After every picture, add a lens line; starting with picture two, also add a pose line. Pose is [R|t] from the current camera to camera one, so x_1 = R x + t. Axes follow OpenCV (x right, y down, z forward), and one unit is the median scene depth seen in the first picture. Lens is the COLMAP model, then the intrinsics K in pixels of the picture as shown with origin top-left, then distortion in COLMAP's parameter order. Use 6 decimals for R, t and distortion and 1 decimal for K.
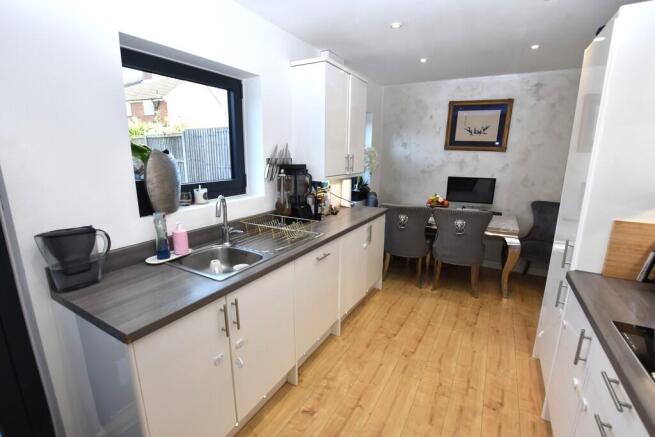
lens RADIAL K [[298.5, 0, 328.9], [0, 298.5, 219.9], [0, 0, 1]] dist [-0.000800, 0.000036]
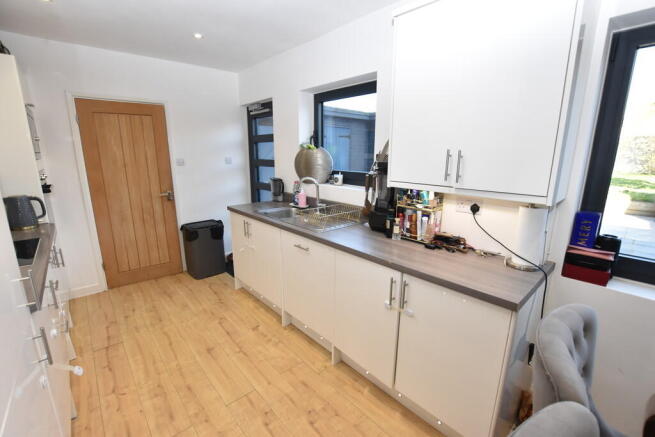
lens RADIAL K [[298.5, 0, 328.5], [0, 298.5, 219.5], [0, 0, 1]] dist [-0.000800, 0.000036]
pose [[-0.323855, 0.204749, -0.923686, 0.939774], [-0.217135, 0.934157, 0.283200, -0.297458], [0.920853, 0.292280, -0.258073, 1.389611]]
